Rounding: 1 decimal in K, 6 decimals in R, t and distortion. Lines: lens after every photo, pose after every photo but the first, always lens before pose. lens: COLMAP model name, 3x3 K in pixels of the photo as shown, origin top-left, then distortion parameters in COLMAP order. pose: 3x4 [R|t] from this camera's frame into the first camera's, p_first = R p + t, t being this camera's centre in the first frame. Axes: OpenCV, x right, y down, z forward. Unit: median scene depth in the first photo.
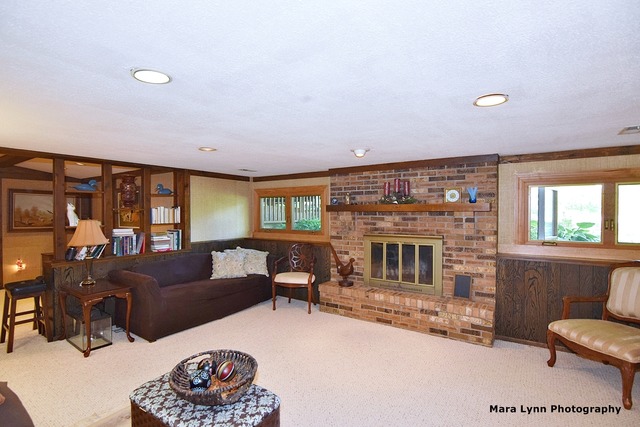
lens RADIAL K [[327.7, 0, 320.0], [0, 327.7, 213.5], [0, 0, 1]] dist [-0.002841, -0.000463]
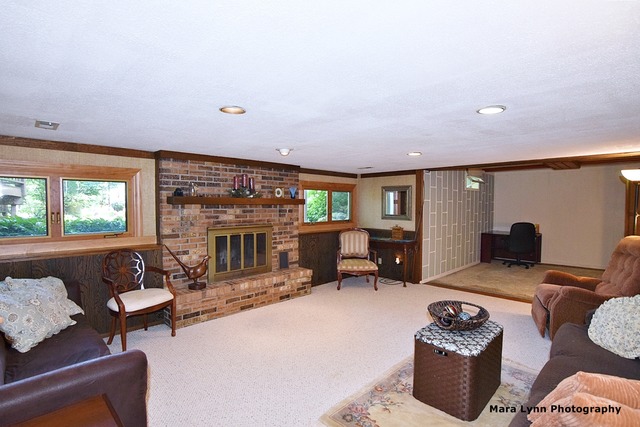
lens RADIAL K [[327.7, 0, 320.0], [0, 327.7, 213.5], [0, 0, 1]] dist [-0.002841, -0.000463]
pose [[0.169767, -0.025465, 0.985155, -0.811711], [0.003703, 0.999676, 0.025202, -0.003000], [-0.985477, -0.000630, 0.169806, 0.585715]]
